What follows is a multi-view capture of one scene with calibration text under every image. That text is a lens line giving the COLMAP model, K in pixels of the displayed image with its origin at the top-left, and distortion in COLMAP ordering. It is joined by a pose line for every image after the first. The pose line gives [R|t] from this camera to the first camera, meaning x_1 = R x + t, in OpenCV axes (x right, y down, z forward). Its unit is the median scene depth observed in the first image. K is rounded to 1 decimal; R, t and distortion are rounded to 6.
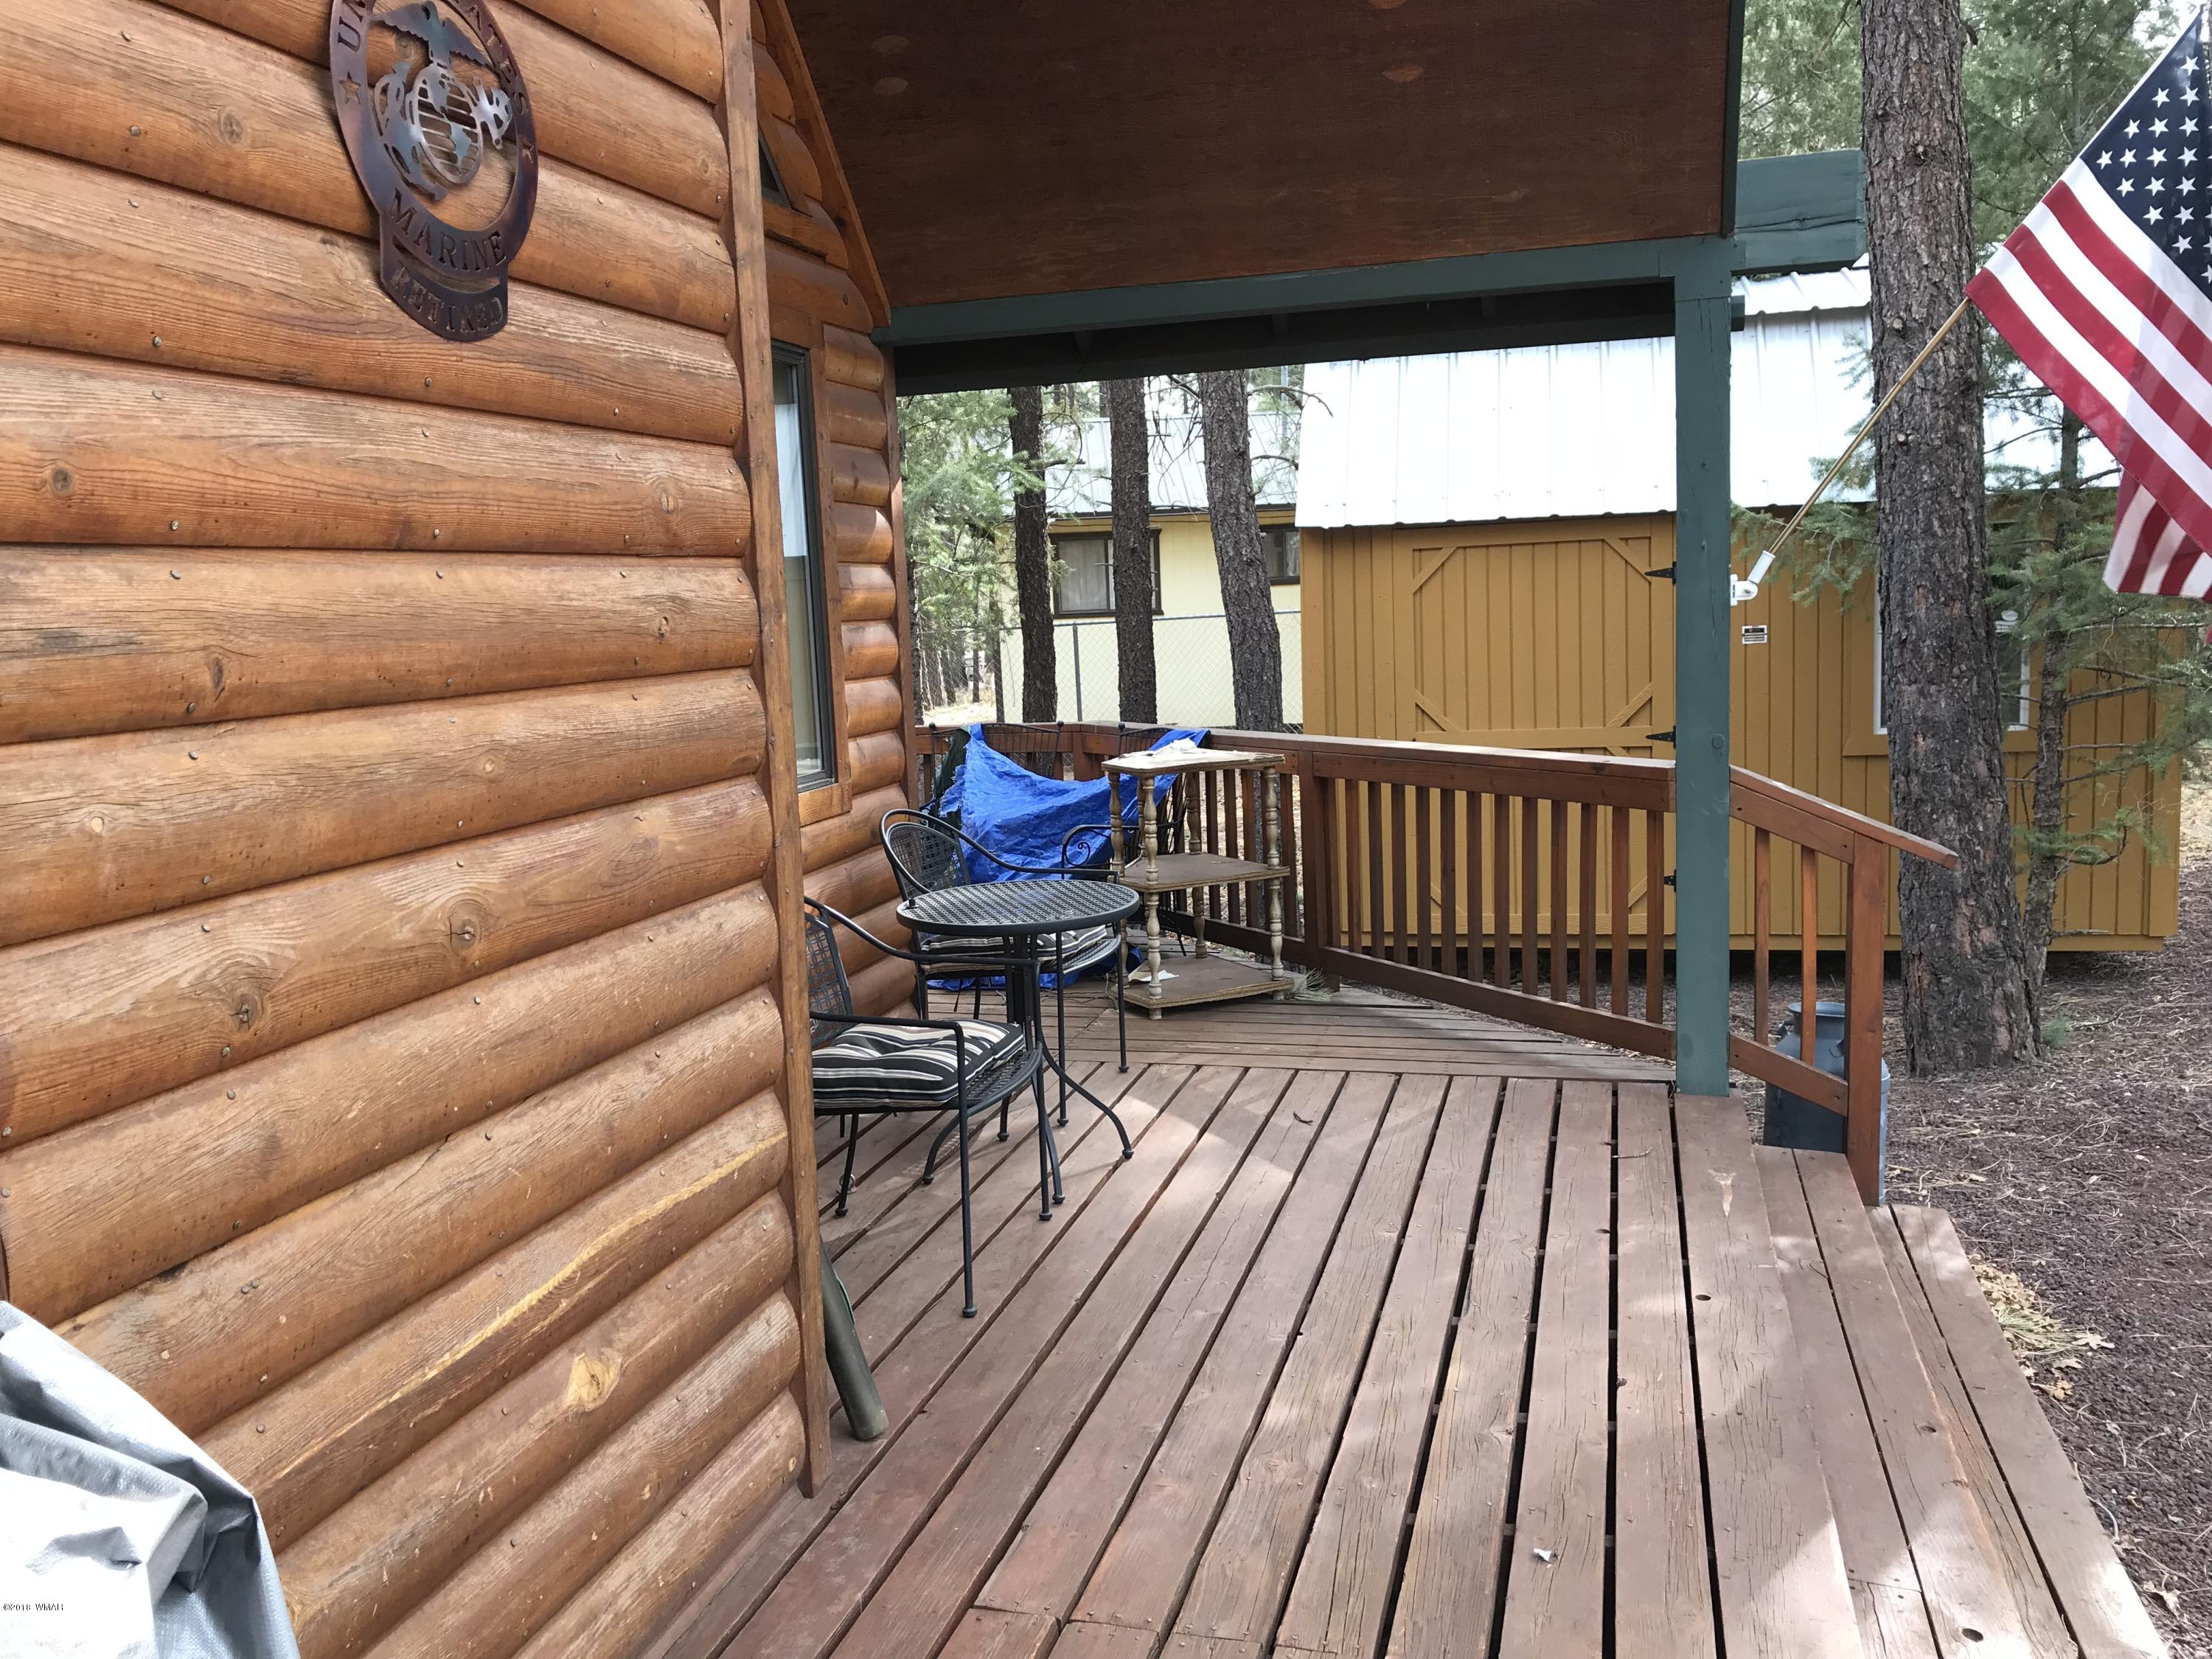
lens RADIAL K [[1797.2, 0, 1100.5], [0, 1797.2, 814.9], [0, 0, 1]] dist [0.029791, 0.000429]
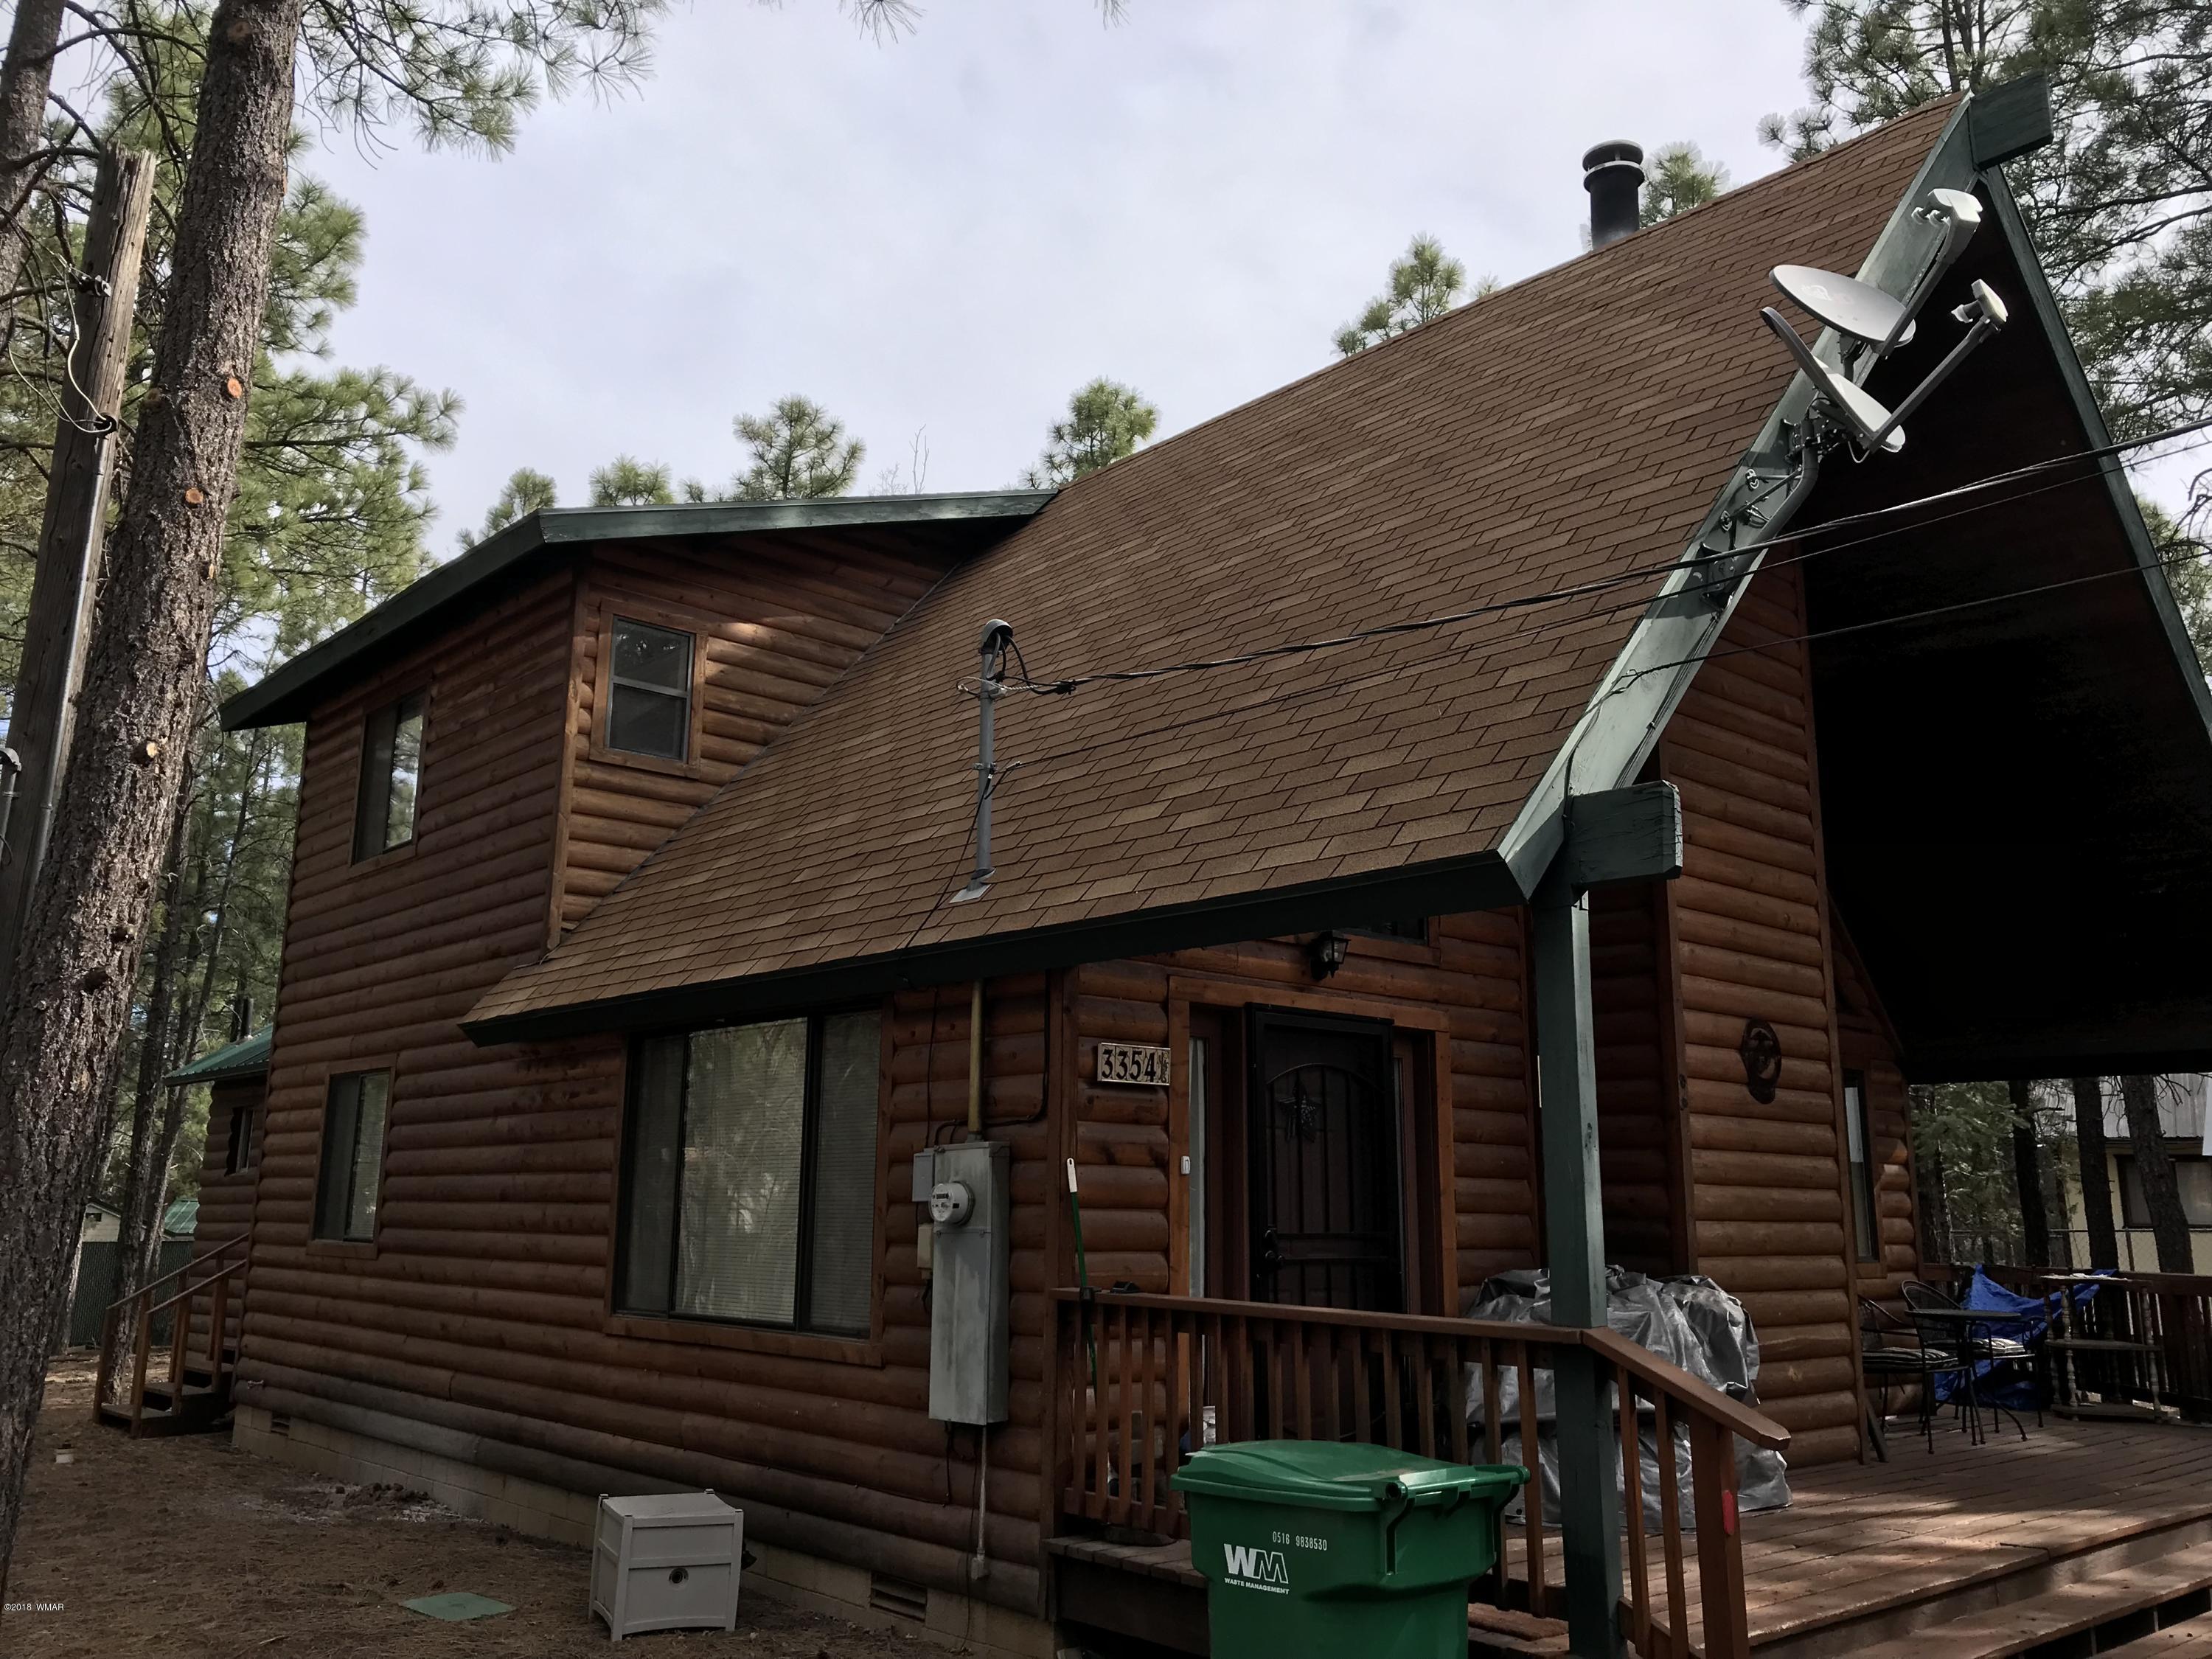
lens RADIAL K [[1797.2, 0, 1100.5], [0, 1797.2, 814.9], [0, 0, 1]] dist [0.029791, 0.000429]
pose [[0.840969, -0.065041, -0.537159, 0.335208], [-0.113129, 0.949672, -0.292103, 0.260524], [0.529124, 0.306418, 0.791287, -1.724131]]
